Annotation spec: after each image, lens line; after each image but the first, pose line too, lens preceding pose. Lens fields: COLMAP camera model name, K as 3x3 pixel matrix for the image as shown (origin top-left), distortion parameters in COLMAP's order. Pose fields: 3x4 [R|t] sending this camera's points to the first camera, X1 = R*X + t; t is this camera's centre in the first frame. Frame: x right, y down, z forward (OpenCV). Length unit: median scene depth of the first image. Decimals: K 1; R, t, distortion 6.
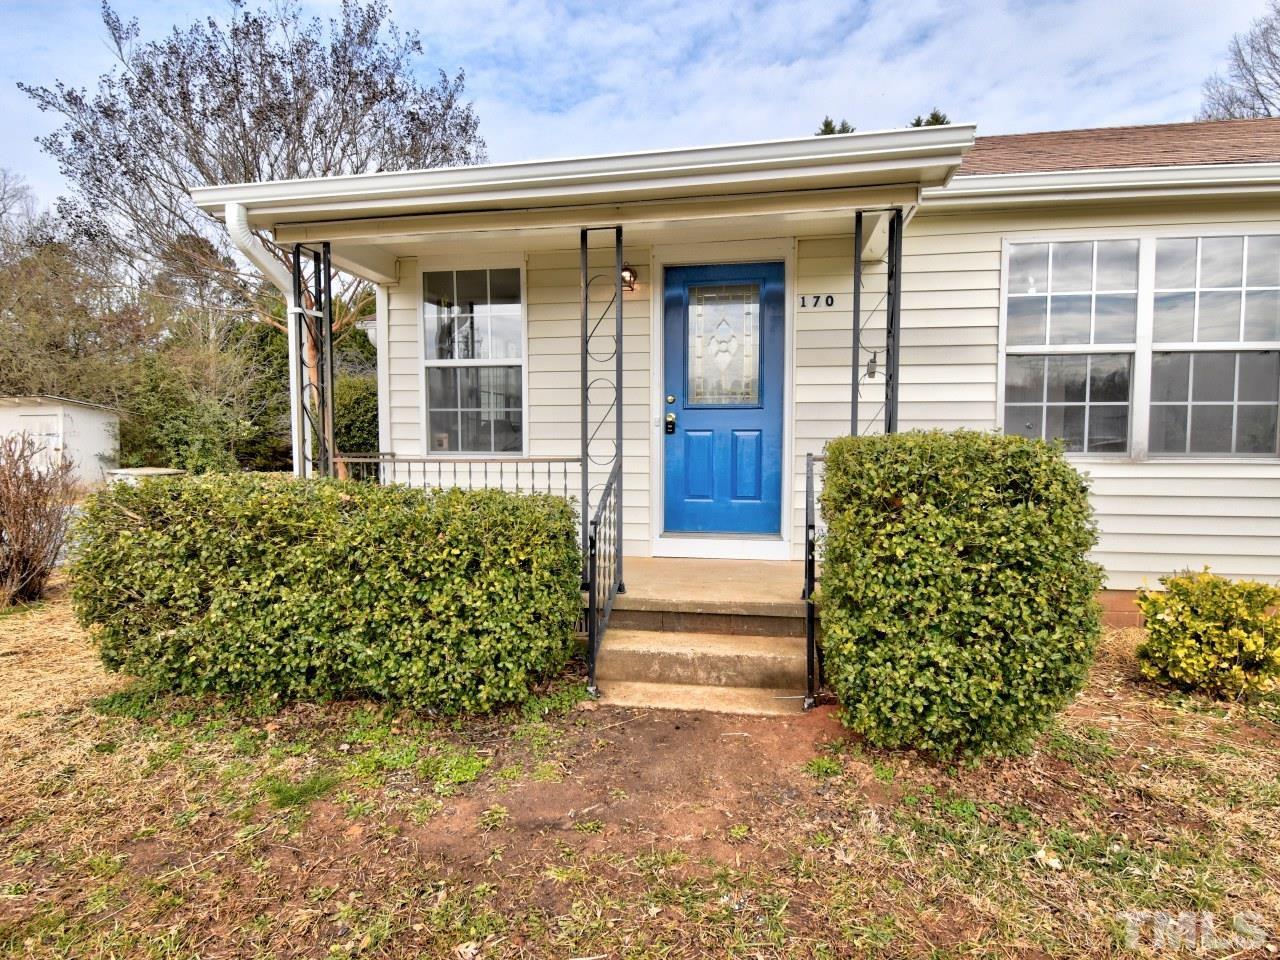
lens RADIAL K [[688.4, 0, 638.7], [0, 688.4, 470.1], [0, 0, 1]] dist [-0.005796, -0.000541]
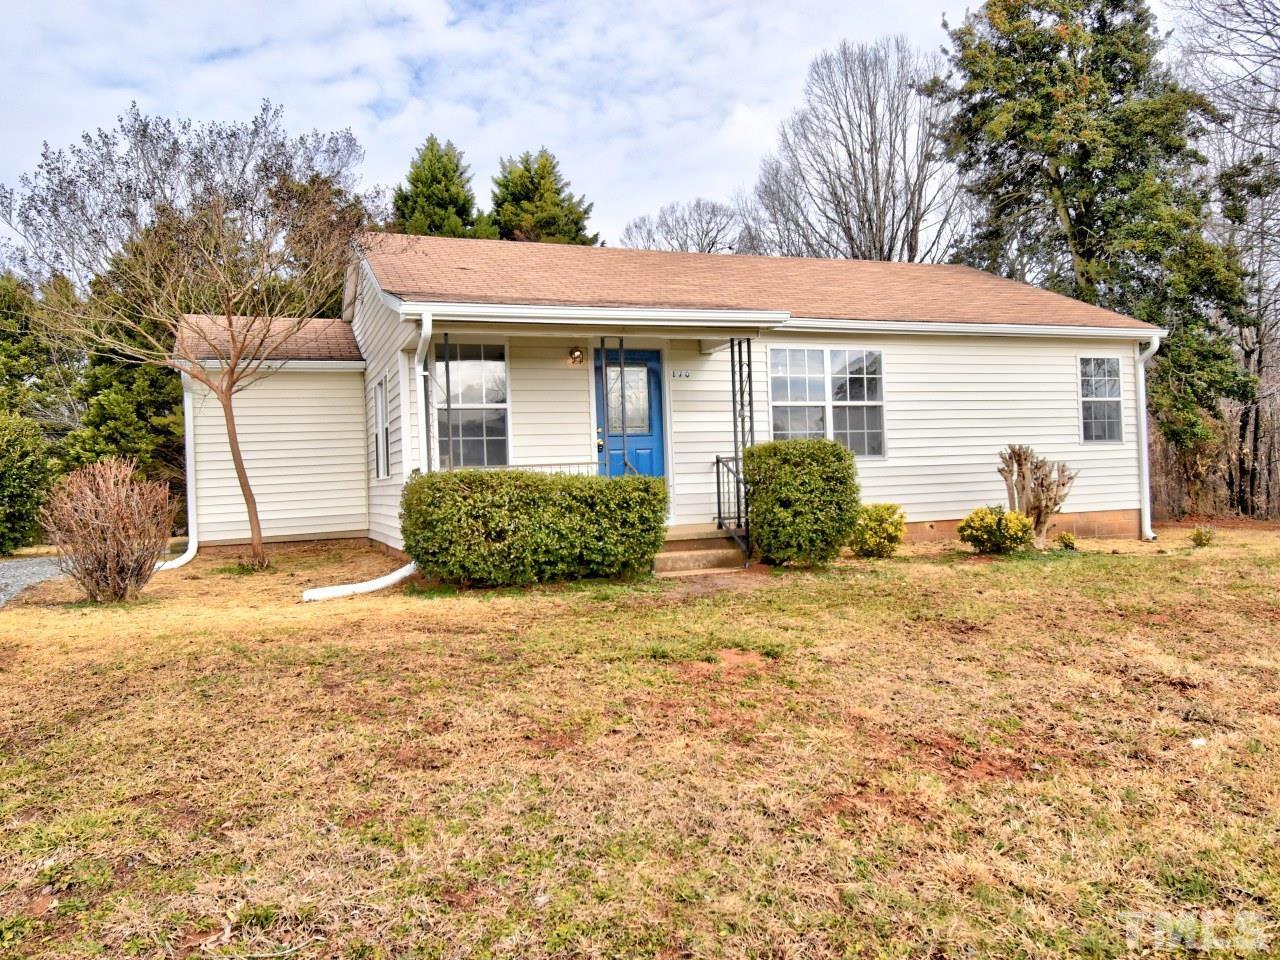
lens RADIAL K [[960.6, 0, 647.1], [0, 960.6, 482.2], [0, 0, 1]] dist [-0.005642, -0.007083]
pose [[0.837836, -0.026291, 0.545289, -1.174605], [0.063745, 0.996718, -0.049888, 0.145799], [-0.542188, 0.076558, 0.836763, -0.974382]]
